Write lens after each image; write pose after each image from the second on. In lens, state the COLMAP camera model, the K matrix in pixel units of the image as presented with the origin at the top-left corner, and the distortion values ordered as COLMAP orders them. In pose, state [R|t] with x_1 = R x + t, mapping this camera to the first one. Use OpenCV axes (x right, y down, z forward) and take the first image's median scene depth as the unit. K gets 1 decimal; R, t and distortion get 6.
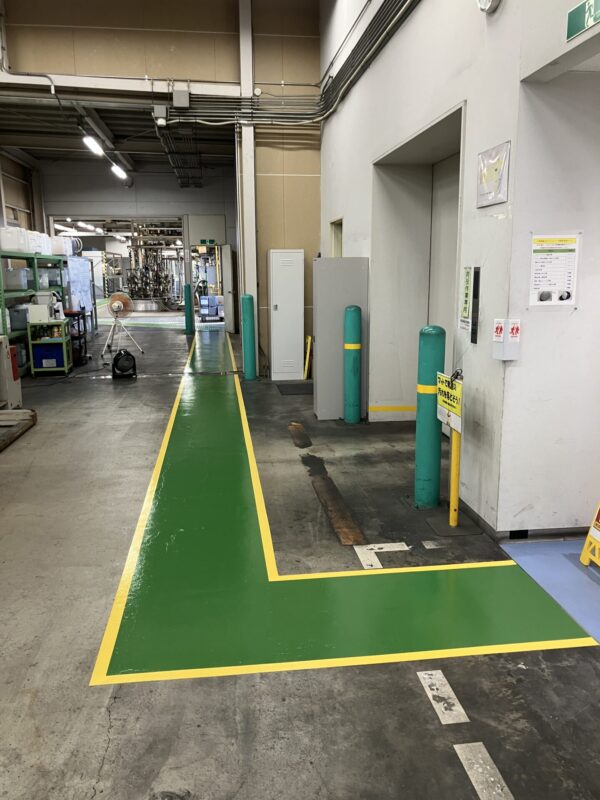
lens RADIAL K [[648.2, 0, 300.0], [0, 648.2, 400.0], [0, 0, 1]] dist [0.019053, -0.011642]
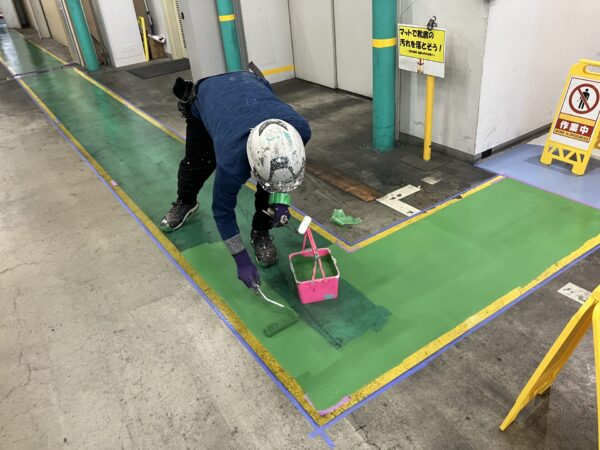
lens RADIAL K [[486.1, 0, 301.2], [0, 486.1, 218.8], [0, 0, 1]] dist [0.019053, -0.011642]
pose [[0.884957, -0.291245, 0.363356, -0.338188], [0.167545, 0.927164, 0.335104, -0.044808], [-0.434488, -0.235674, 0.869297, 0.320638]]
